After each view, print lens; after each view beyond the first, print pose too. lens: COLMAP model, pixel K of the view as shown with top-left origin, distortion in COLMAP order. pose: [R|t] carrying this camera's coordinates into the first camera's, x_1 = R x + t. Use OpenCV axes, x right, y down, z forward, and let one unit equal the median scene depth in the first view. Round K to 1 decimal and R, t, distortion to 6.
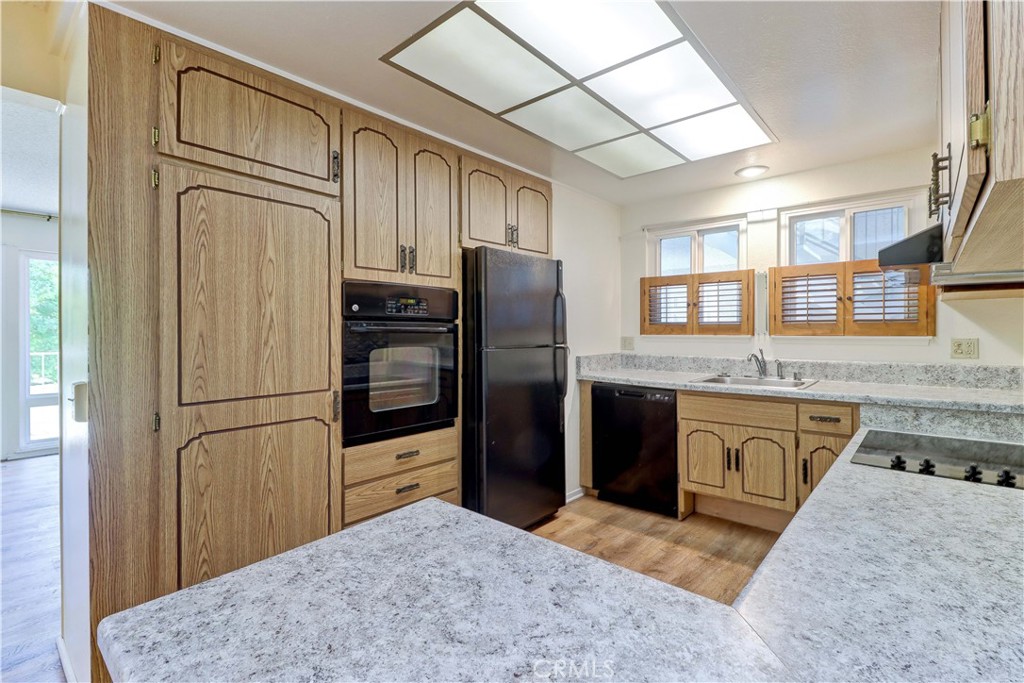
lens RADIAL K [[471.1, 0, 513.0], [0, 471.1, 337.0], [0, 0, 1]] dist [0.002834, -0.000494]
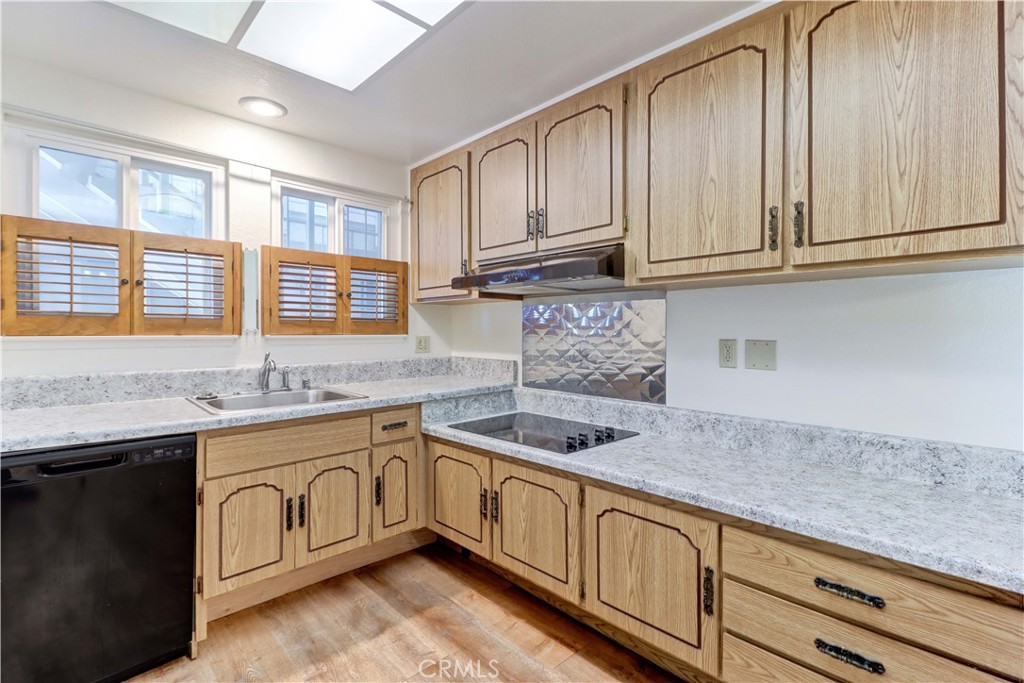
lens RADIAL K [[471.1, 0, 513.0], [0, 471.1, 337.0], [0, 0, 1]] dist [0.002834, -0.000494]
pose [[0.075014, -0.011689, 0.997114, -0.192875], [0.010532, 0.999885, 0.010929, -0.004578], [-0.997127, 0.009681, 0.075129, 0.589271]]
